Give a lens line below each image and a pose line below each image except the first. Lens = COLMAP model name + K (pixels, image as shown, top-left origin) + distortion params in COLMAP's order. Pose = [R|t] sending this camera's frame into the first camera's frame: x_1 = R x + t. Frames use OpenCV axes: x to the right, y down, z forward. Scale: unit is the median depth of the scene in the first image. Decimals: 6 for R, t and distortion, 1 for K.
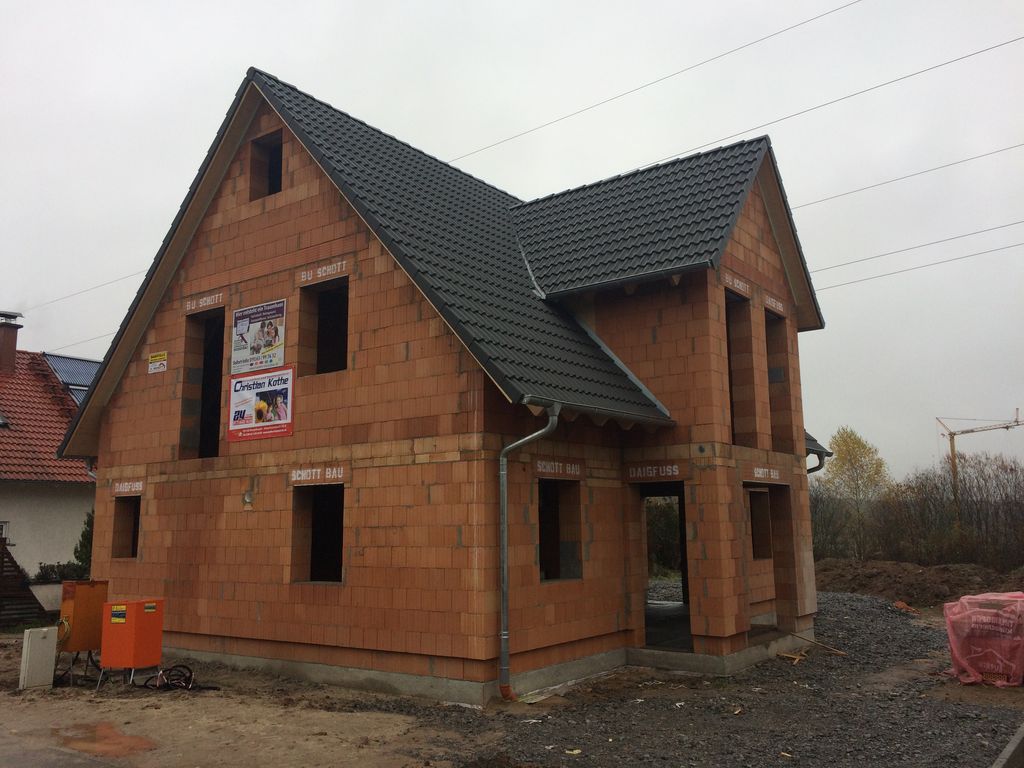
lens RADIAL K [[867.8, 0, 512.0], [0, 867.8, 384.0], [0, 0, 1]] dist [0.049877, -0.003537]
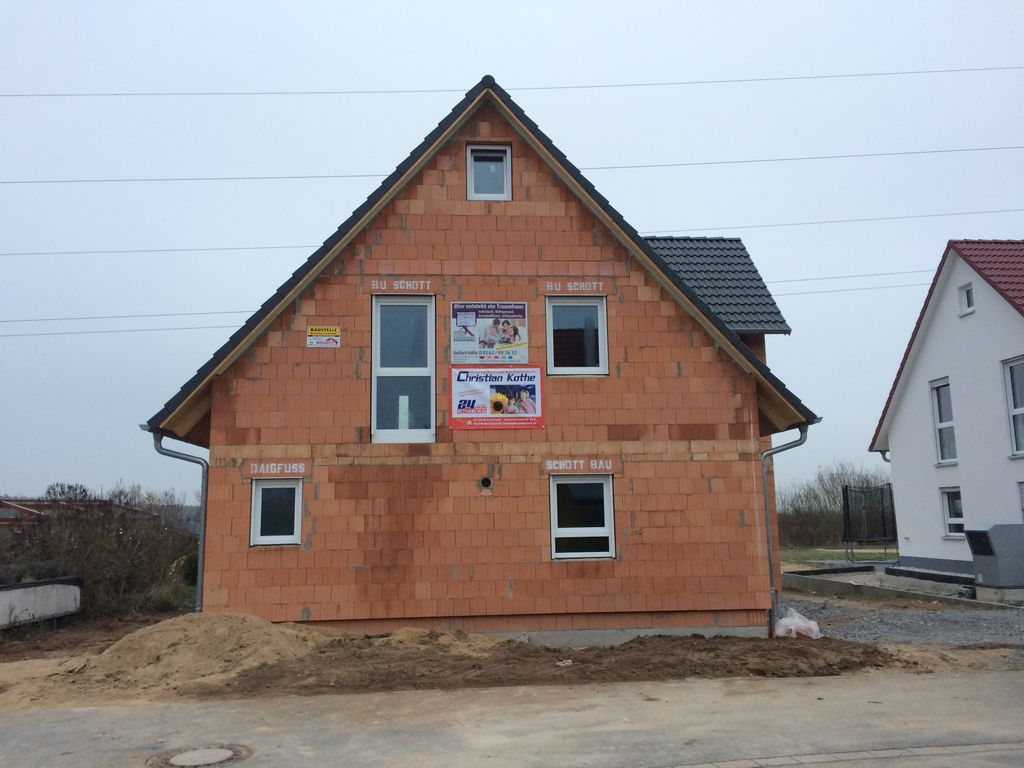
lens RADIAL K [[868.3, 0, 512.0], [0, 868.3, 384.0], [0, 0, 1]] dist [0.060194, -0.077852]
pose [[0.756549, 0.106392, 0.645224, -0.973910], [-0.096797, 0.994027, -0.050407, 0.060674], [-0.646733, -0.024320, 0.762328, 0.183841]]
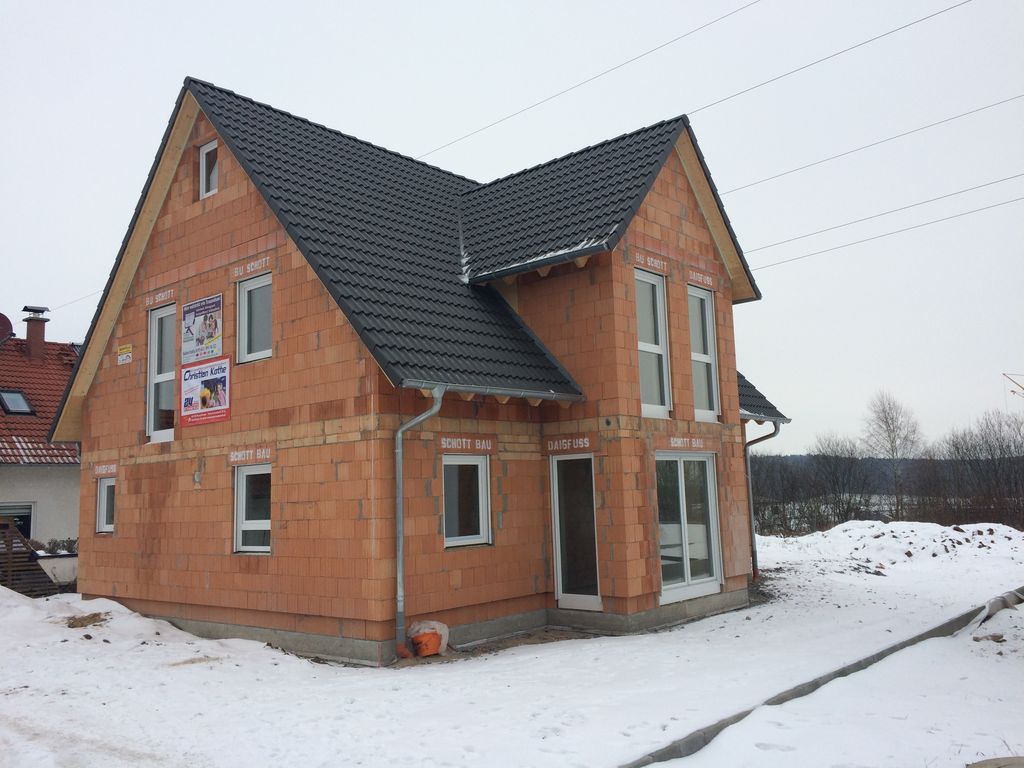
lens RADIAL K [[868.3, 0, 512.0], [0, 868.3, 384.0], [0, 0, 1]] dist [0.060194, -0.077852]
pose [[0.996951, -0.030514, -0.071818, 0.172604], [0.032947, 0.998914, 0.032937, -0.009515], [0.070735, -0.035203, 0.996874, -0.055951]]
